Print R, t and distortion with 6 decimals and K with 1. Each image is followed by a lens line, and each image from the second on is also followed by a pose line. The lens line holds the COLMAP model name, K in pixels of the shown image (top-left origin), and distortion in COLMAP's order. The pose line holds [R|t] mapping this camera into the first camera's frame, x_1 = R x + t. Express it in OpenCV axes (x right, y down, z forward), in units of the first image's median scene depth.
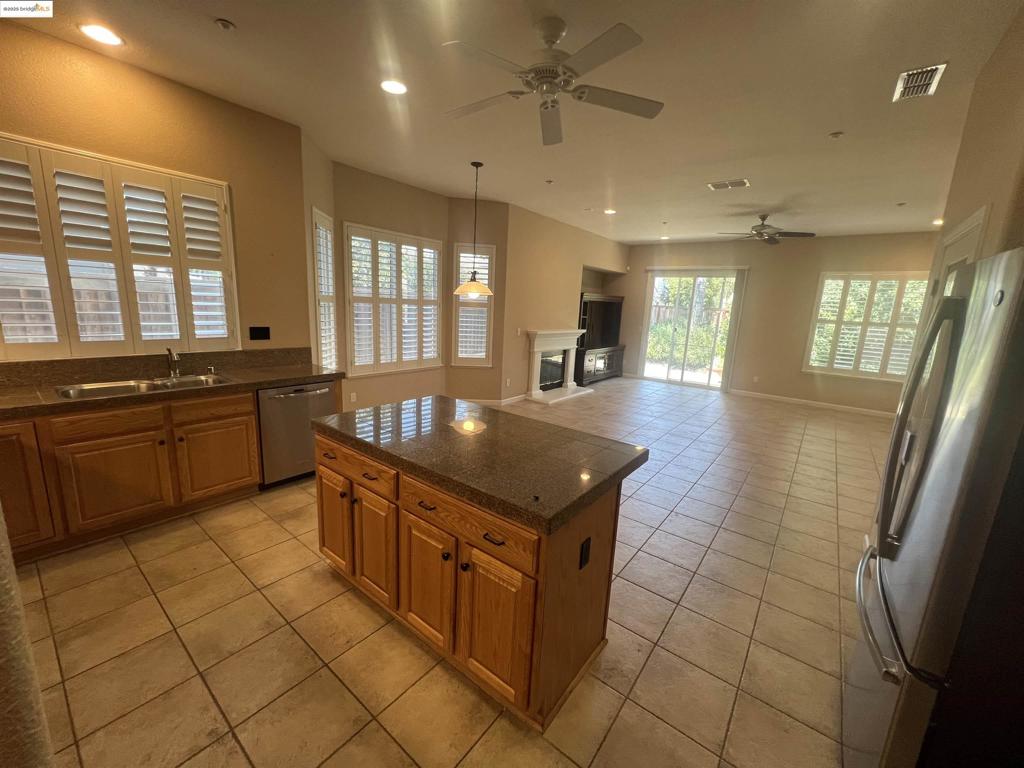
lens RADIAL K [[408.9, 0, 512.0], [0, 408.9, 384.0], [0, 0, 1]] dist [-0.001067, -0.000343]
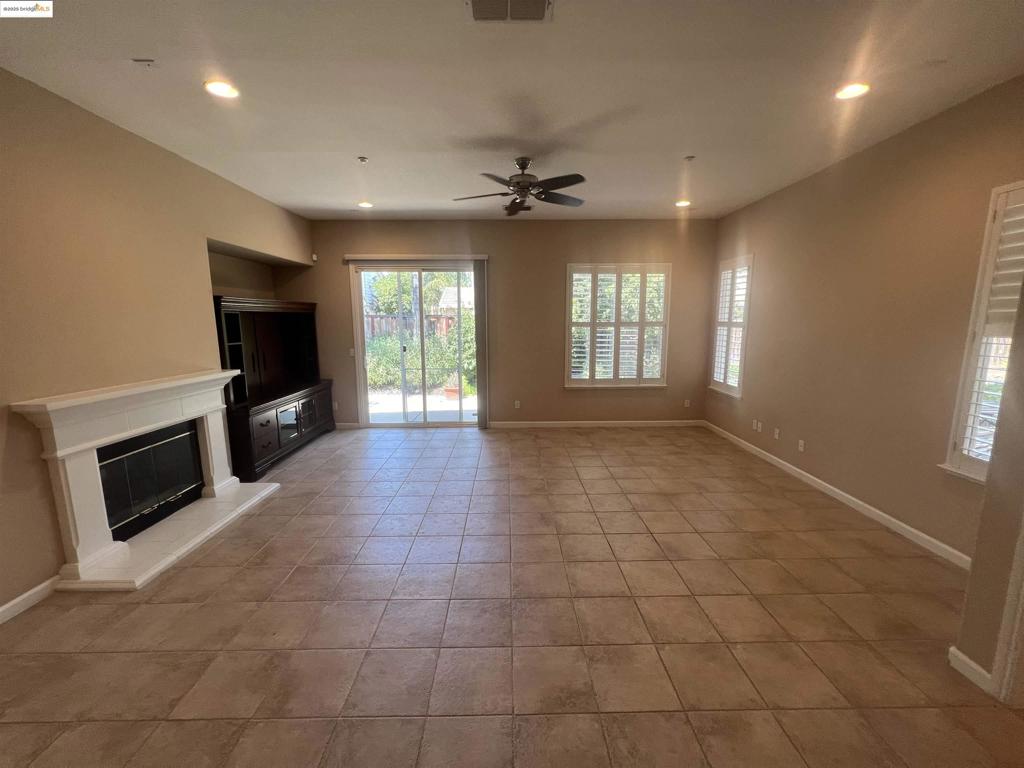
lens RADIAL K [[408.9, 0, 512.0], [0, 408.9, 384.0], [0, 0, 1]] dist [-0.001067, -0.000343]
pose [[0.781246, -0.148309, 0.606349, 0.132511], [0.162824, 0.986155, 0.031416, -0.075084], [-0.602613, 0.074184, 0.794578, 0.398228]]
